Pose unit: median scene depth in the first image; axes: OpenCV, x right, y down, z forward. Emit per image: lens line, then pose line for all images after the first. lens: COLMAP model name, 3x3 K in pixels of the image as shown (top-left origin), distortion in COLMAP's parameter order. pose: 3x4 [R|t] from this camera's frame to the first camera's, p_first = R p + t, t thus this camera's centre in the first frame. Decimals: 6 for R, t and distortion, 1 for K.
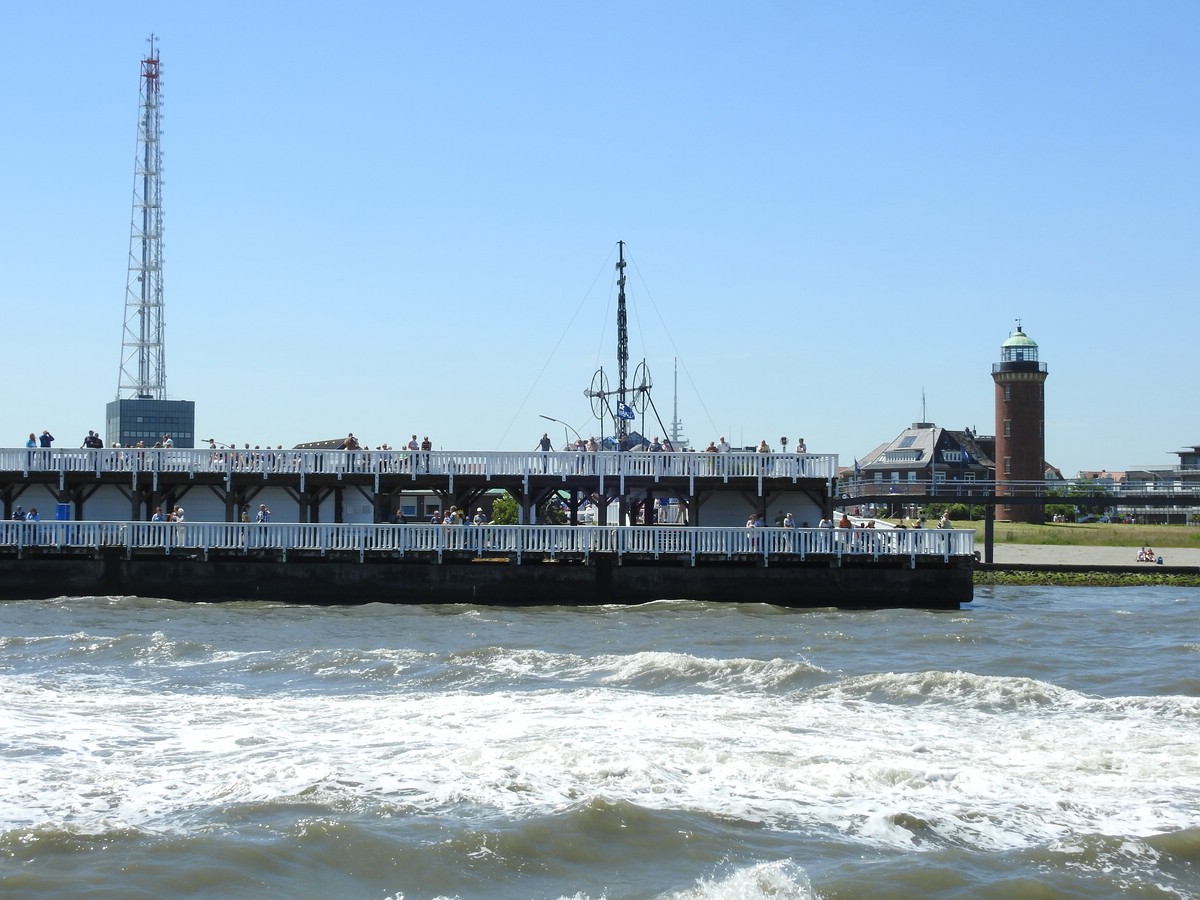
lens RADIAL K [[2156.3, 0, 600.0], [0, 2156.3, 450.0], [0, 0, 1]] dist [-0.057638, 0.020999]
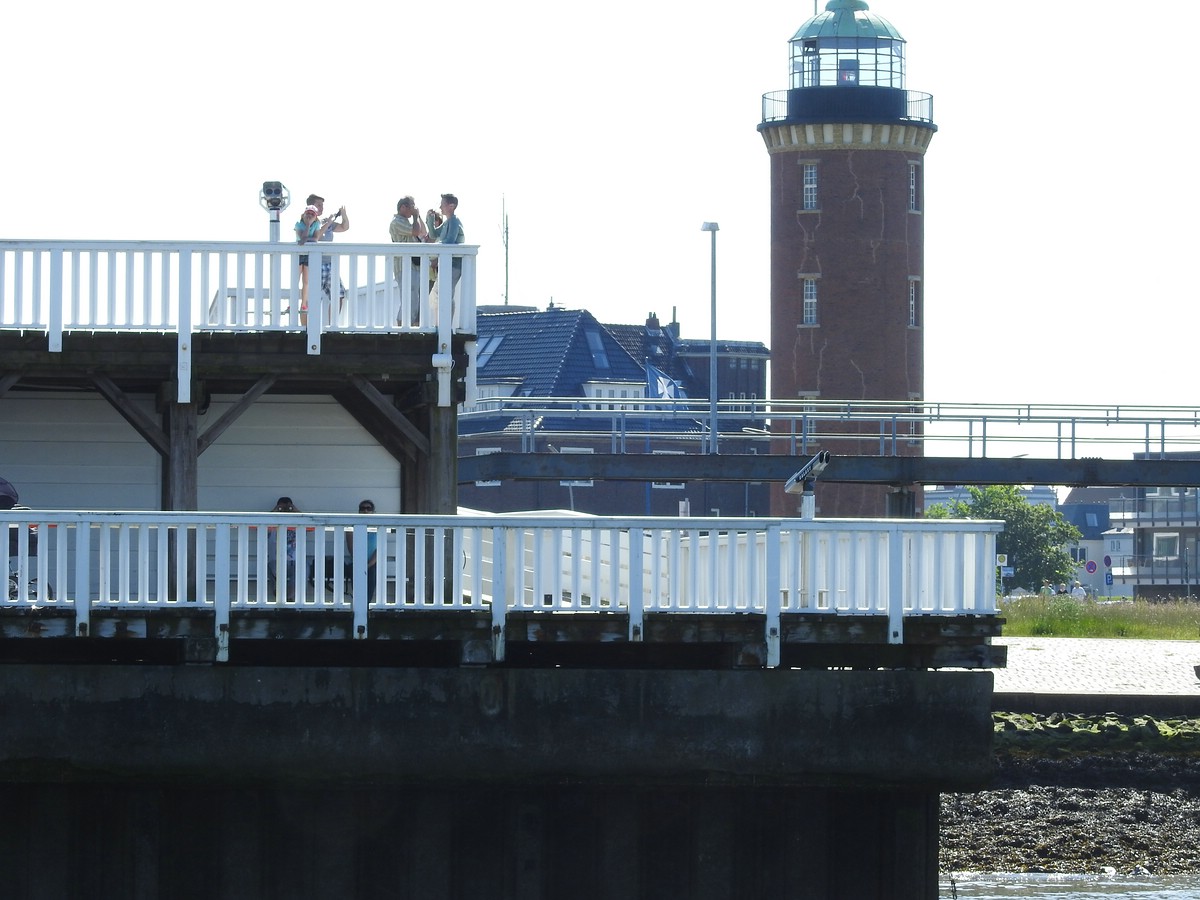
lens RADIAL K [[6584.7, 0, 600.0], [0, 6584.7, 450.0], [0, 0, 1]] dist [0.061219, 0.852271]
pose [[0.985225, 0.004372, 0.171210, -0.007545], [-0.005222, 0.999976, 0.004518, 0.012320], [-0.171186, -0.005345, 0.985224, 0.100567]]
